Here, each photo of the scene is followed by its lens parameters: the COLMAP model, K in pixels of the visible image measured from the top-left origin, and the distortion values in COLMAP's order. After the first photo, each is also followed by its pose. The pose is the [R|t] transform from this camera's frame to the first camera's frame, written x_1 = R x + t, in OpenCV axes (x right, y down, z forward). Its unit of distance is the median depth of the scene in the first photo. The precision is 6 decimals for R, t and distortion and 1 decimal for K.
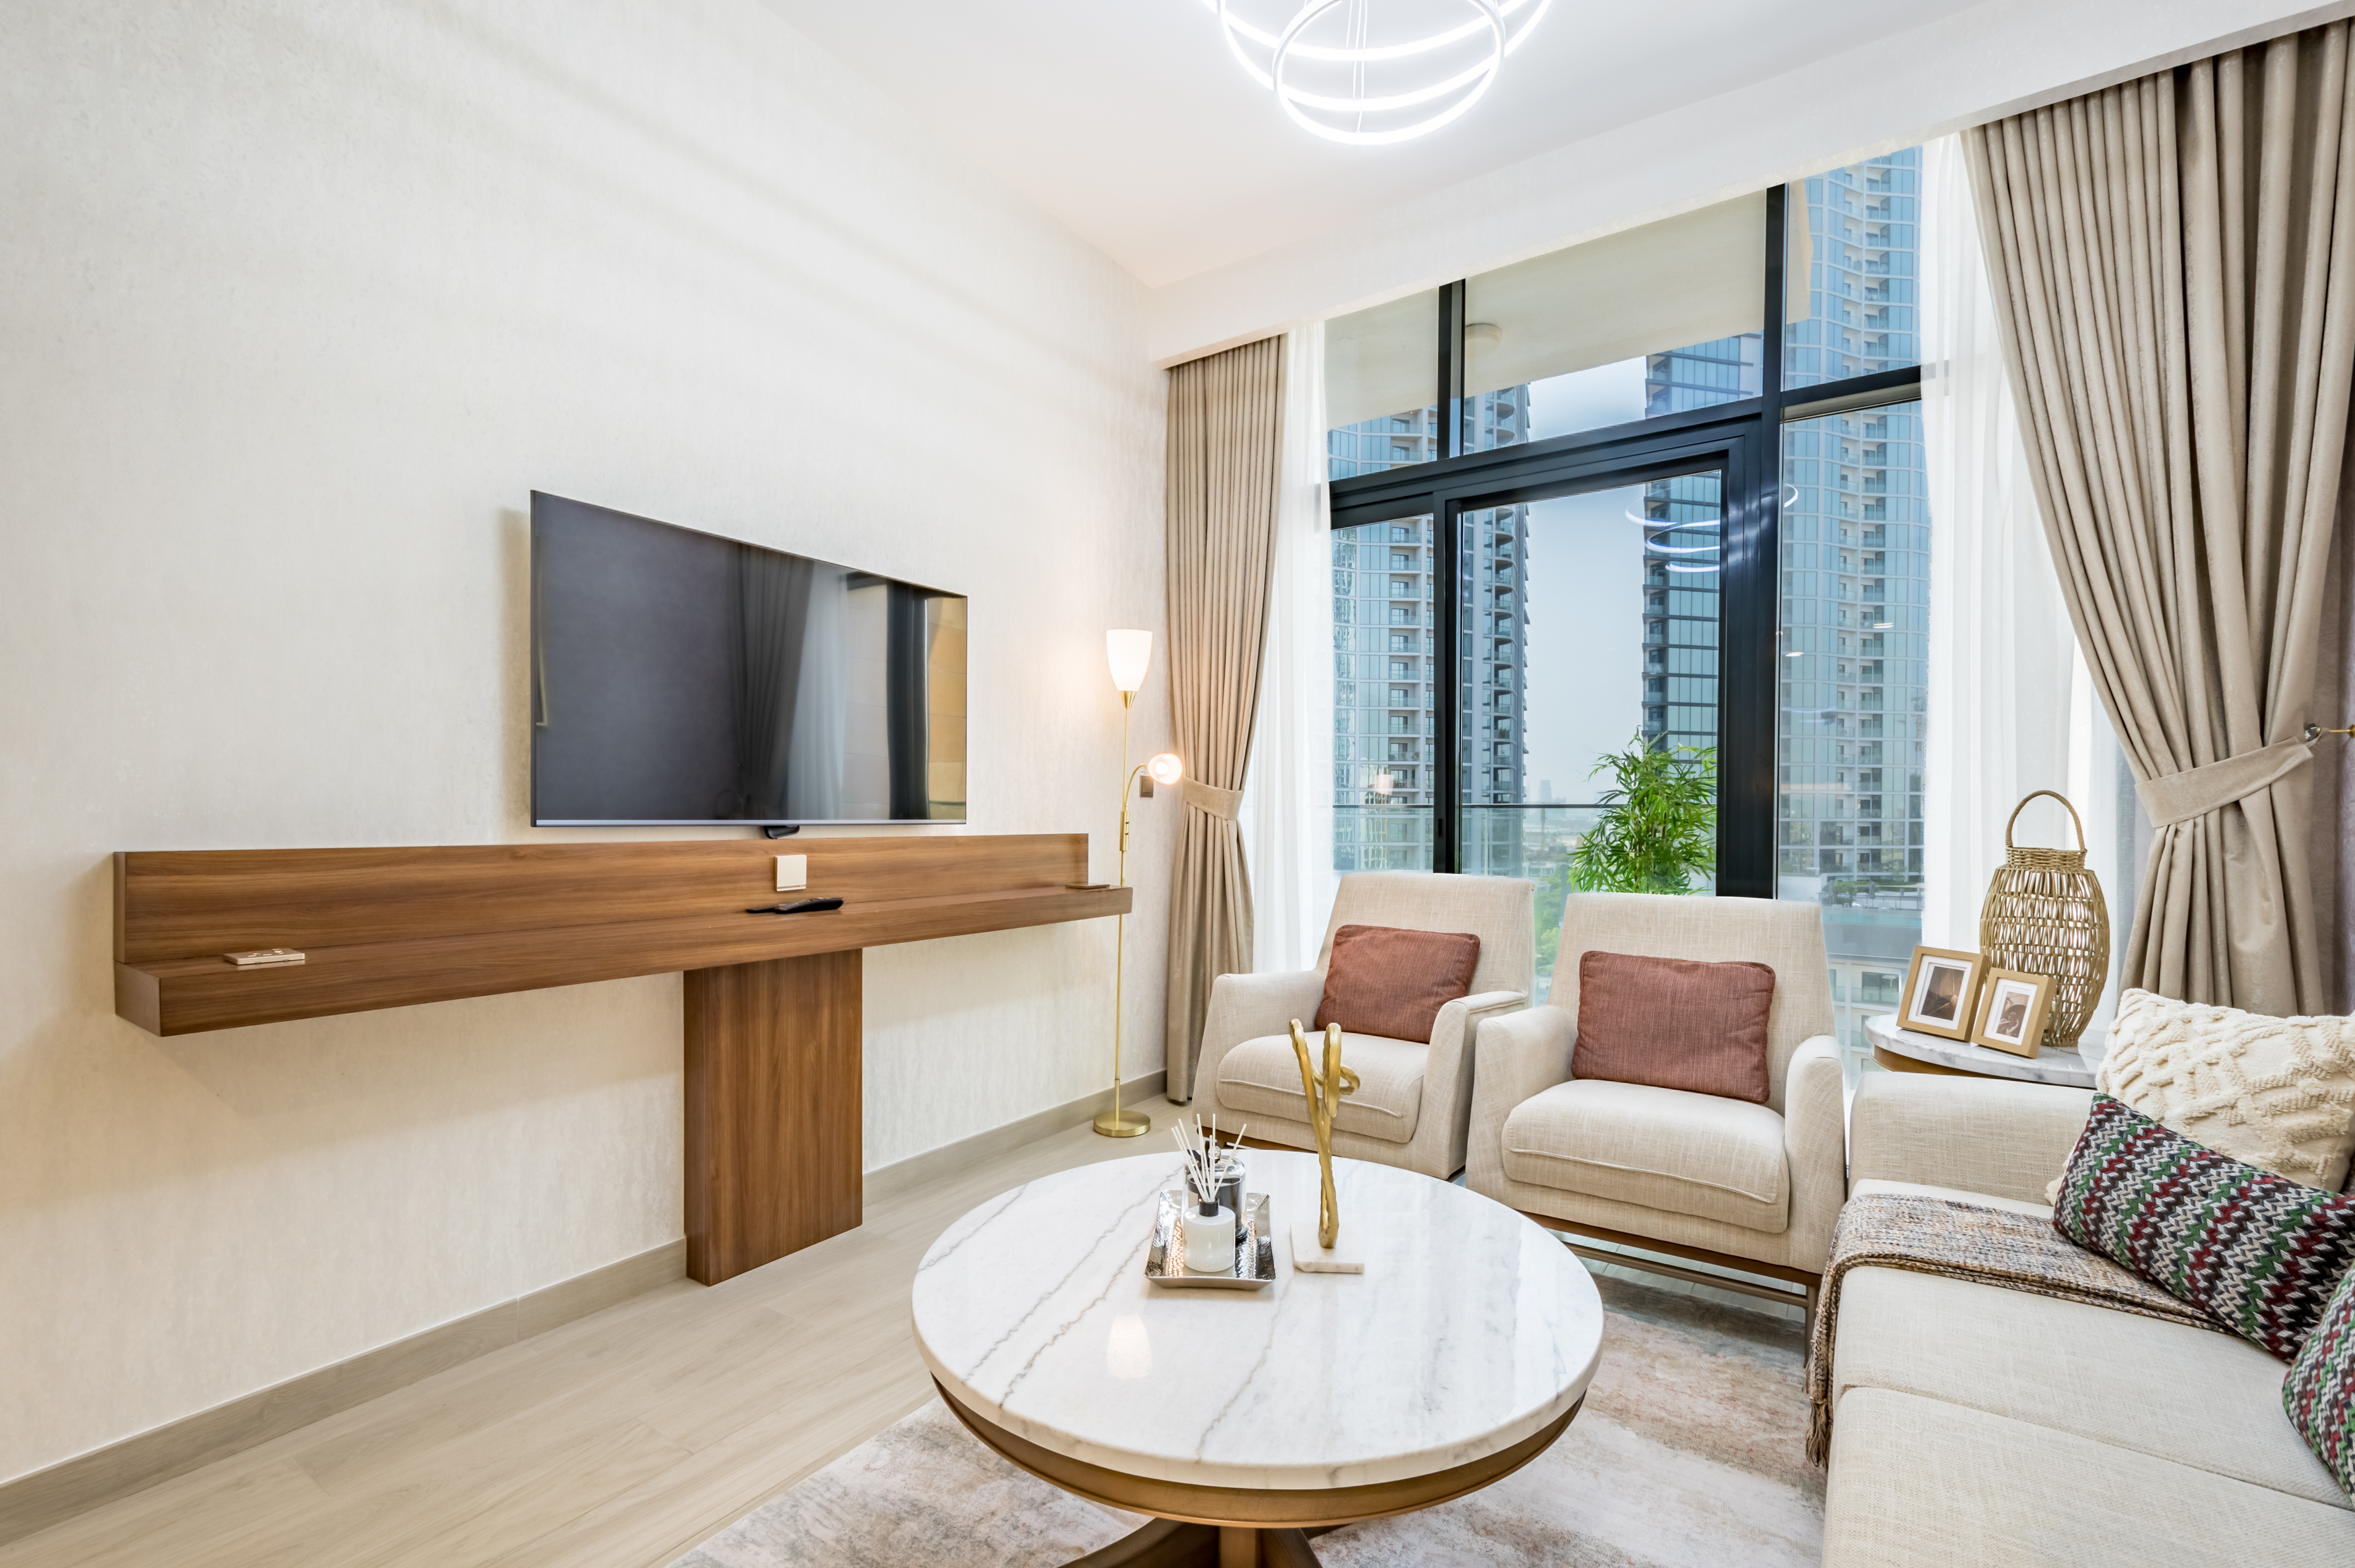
lens RADIAL K [[1014.4, 0, 1117.4], [0, 1014.4, 818.1], [0, 0, 1]] dist [0.000998, 0.000262]
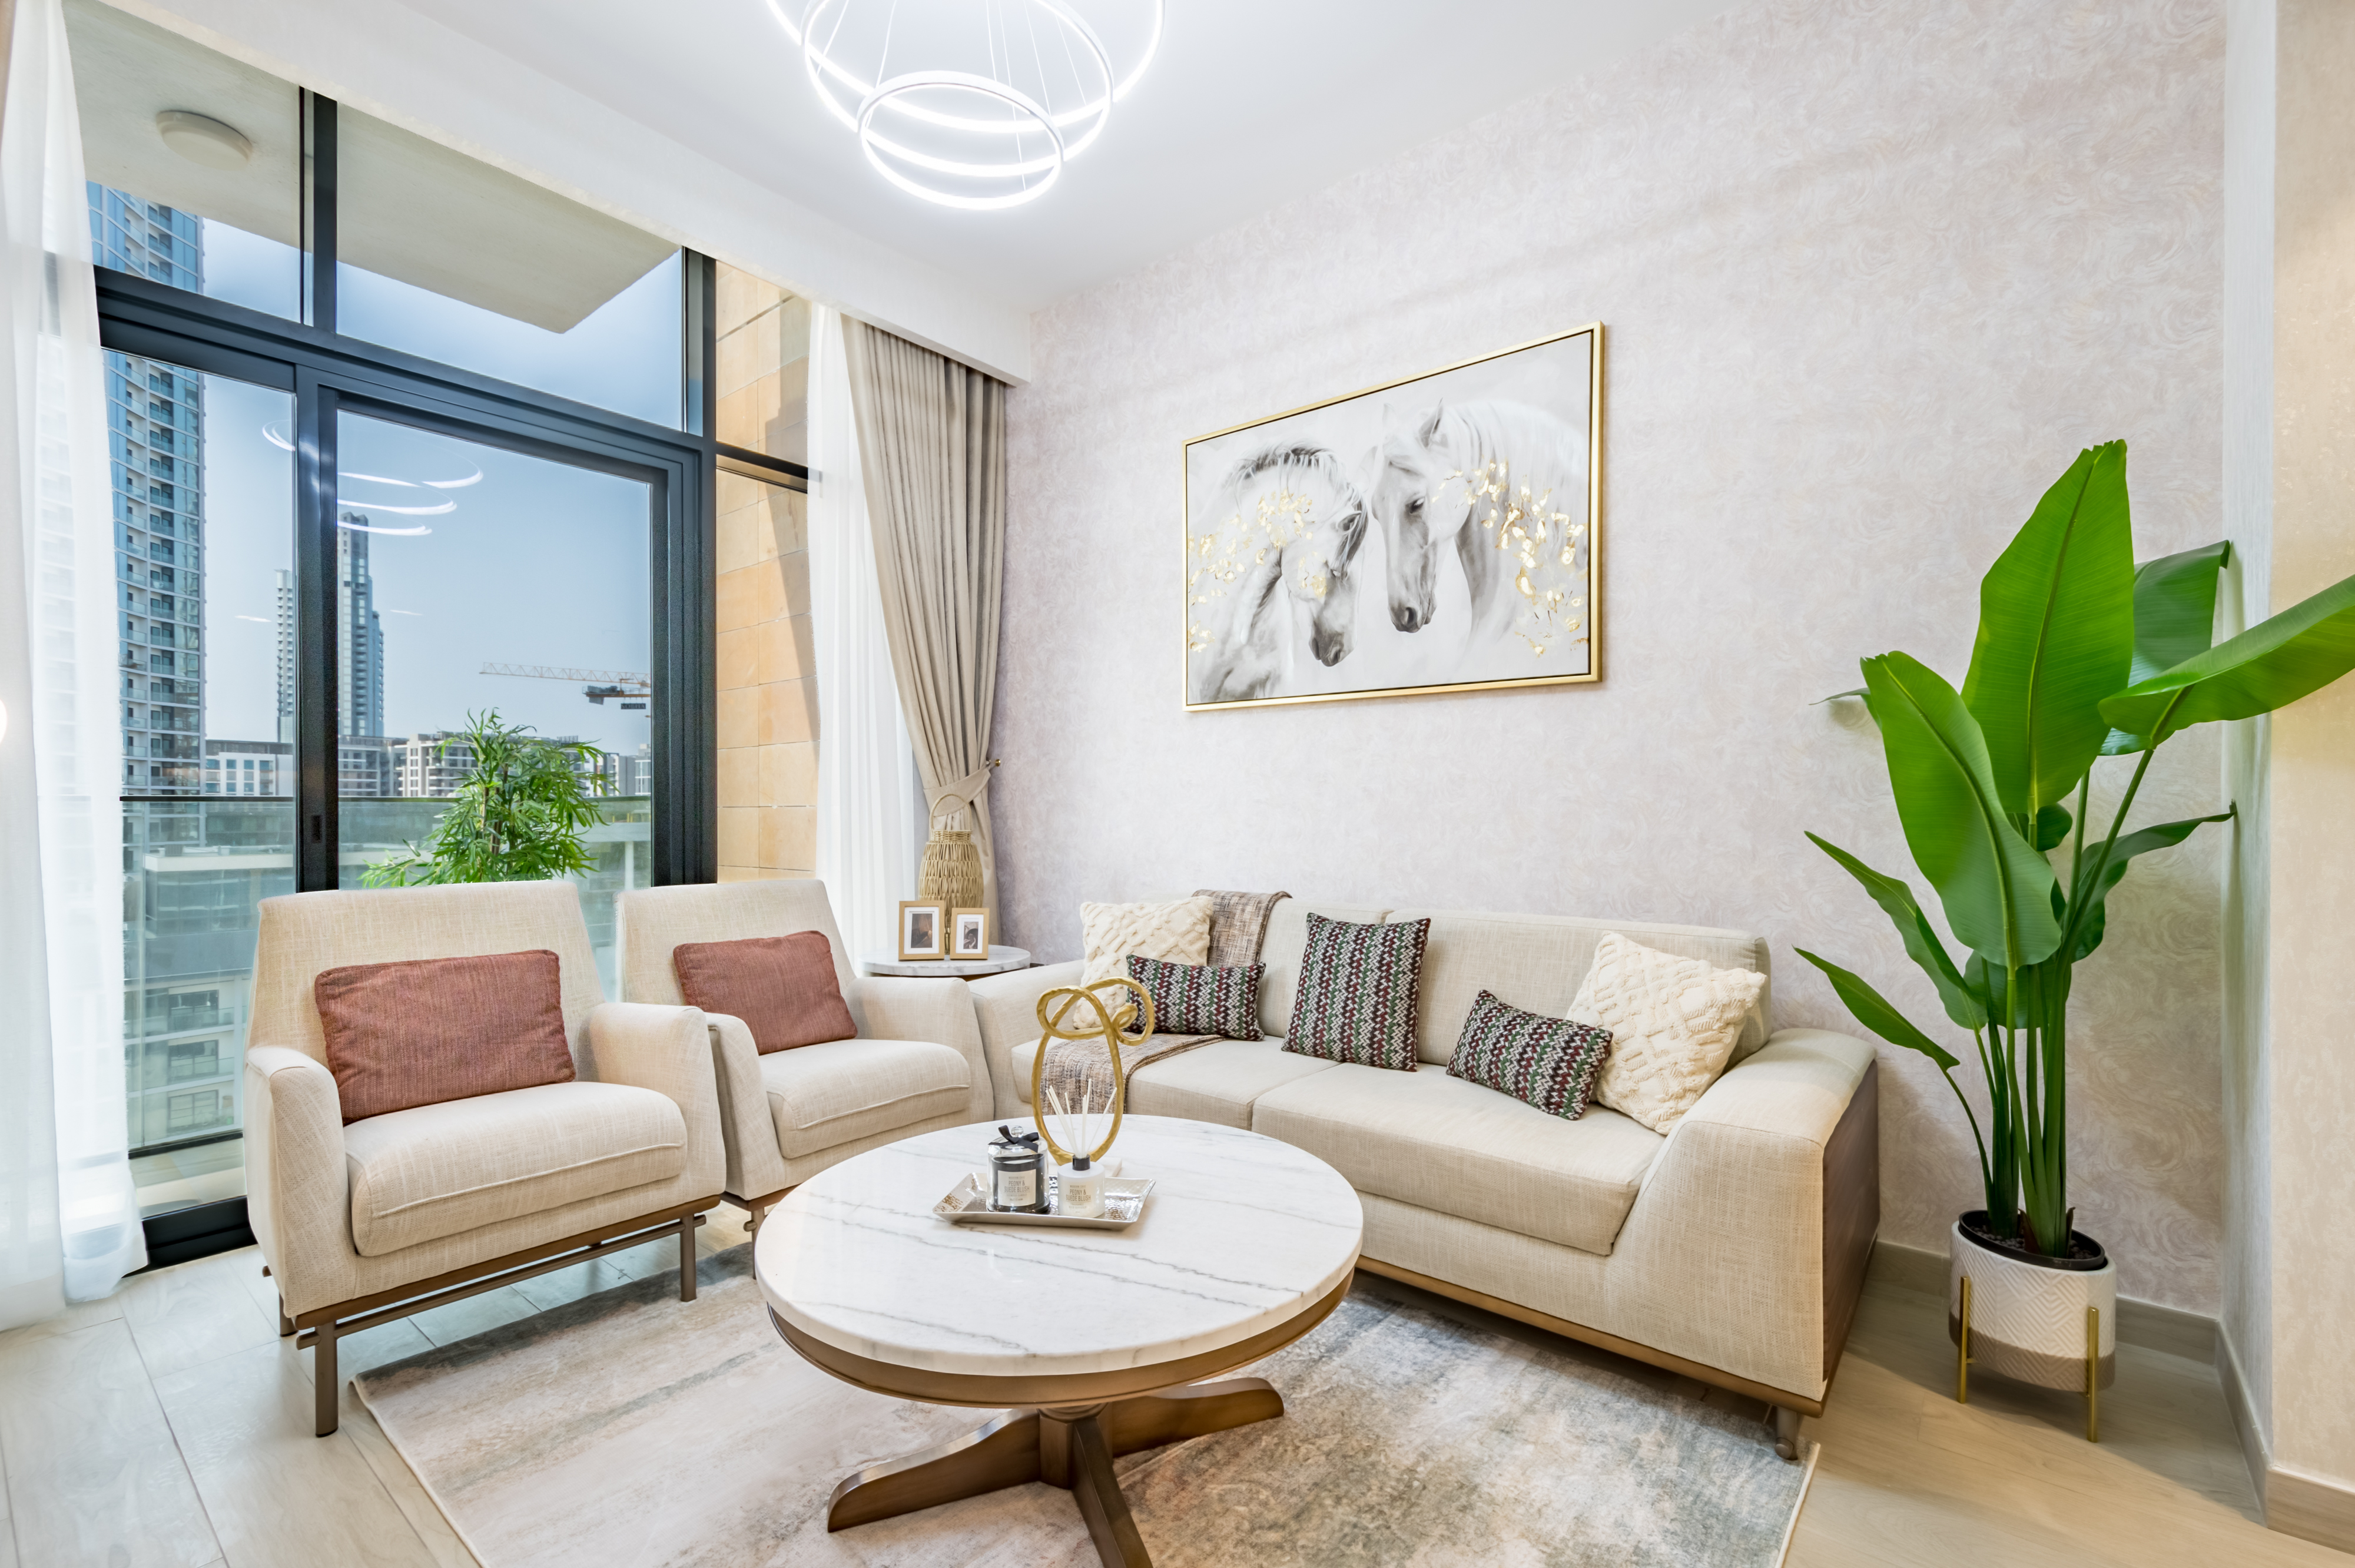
lens RADIAL K [[1055.5, 0, 1213.3], [0, 1055.5, 808.2], [0, 0, 1]] dist [0.012522, 0.000020]
pose [[0.038149, -0.004524, 0.999262, -0.600945], [0.004350, 0.999981, 0.004361, -0.008137], [-0.999263, 0.004180, 0.038168, 0.451583]]
